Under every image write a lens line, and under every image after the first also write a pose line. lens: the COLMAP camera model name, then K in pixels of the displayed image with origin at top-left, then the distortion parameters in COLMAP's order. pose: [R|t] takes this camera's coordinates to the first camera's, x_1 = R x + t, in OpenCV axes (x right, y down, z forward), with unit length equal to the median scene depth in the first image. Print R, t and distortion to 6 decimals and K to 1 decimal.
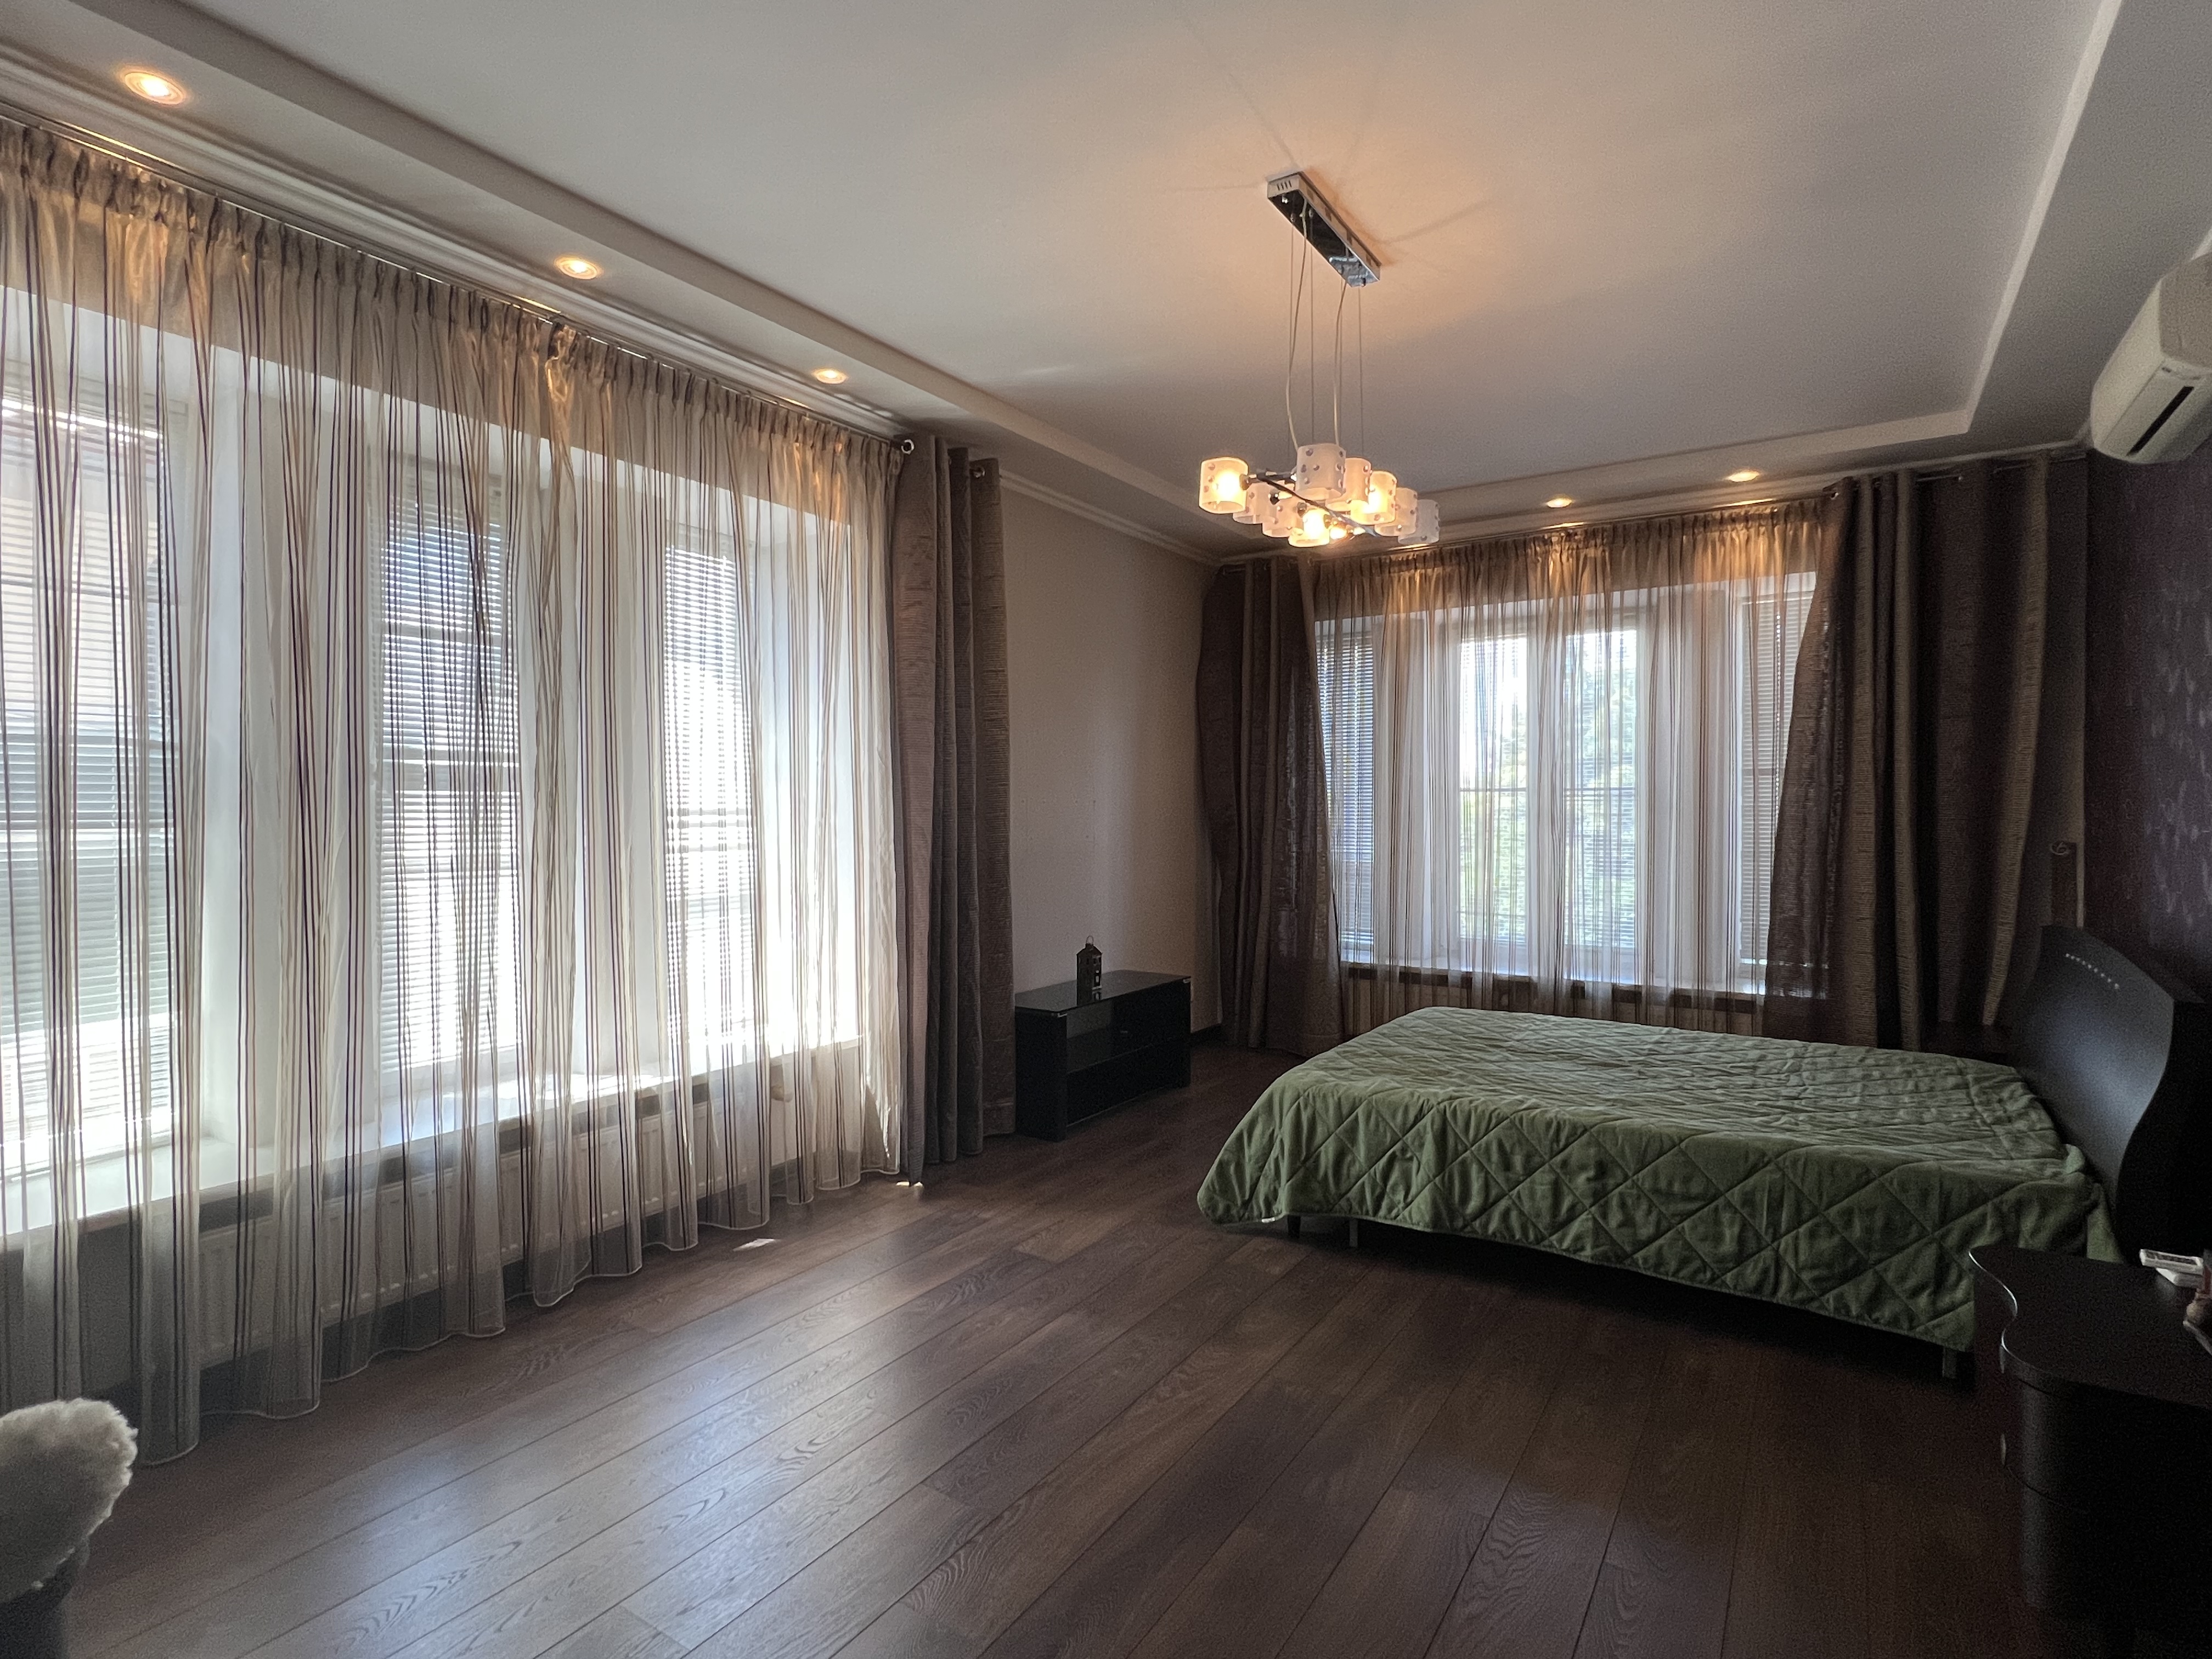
lens RADIAL K [[1099.4, 0, 1110.1], [0, 1099.4, 827.6], [0, 0, 1]] dist [-0.001539, 0.000516]
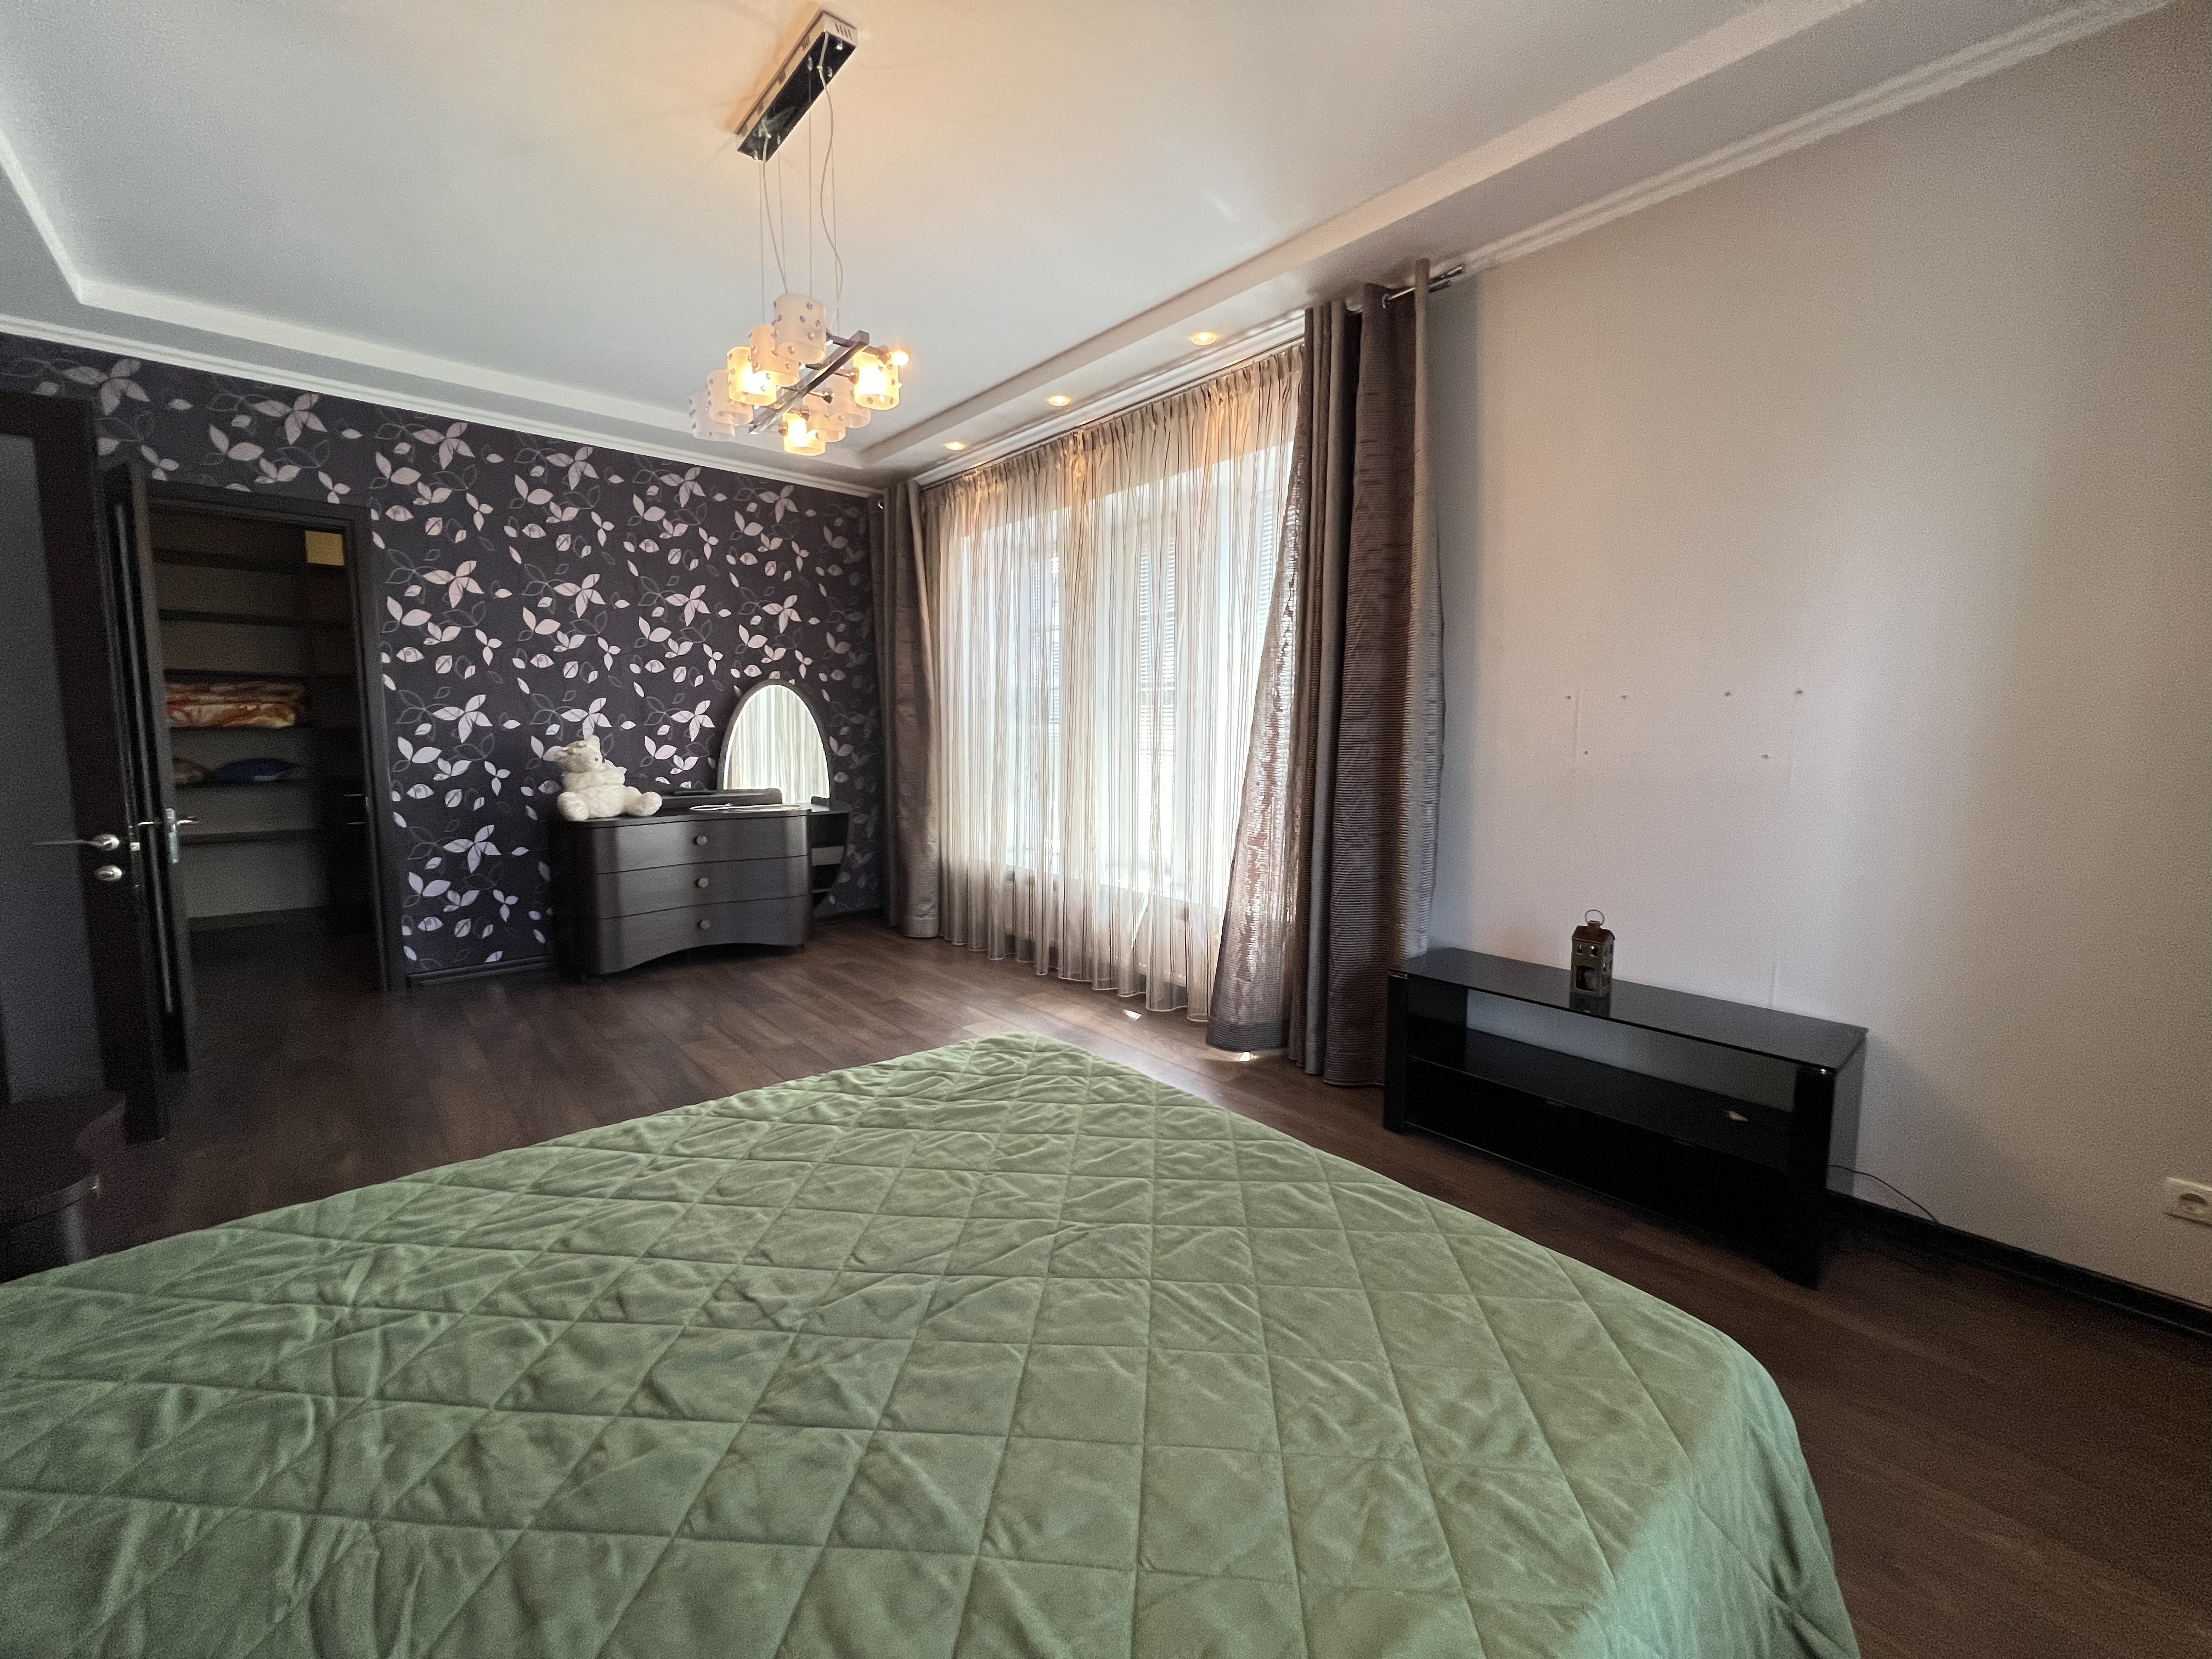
lens RADIAL K [[890.0, 0, 1110.2], [0, 890.0, 824.4], [0, 0, 1]] dist [-0.000545, -0.000039]
pose [[-0.256053, 0.102654, -0.961197, 0.848518], [-0.021216, 0.993509, 0.111757, -0.001042], [0.966430, 0.049008, -0.252213, 1.353216]]
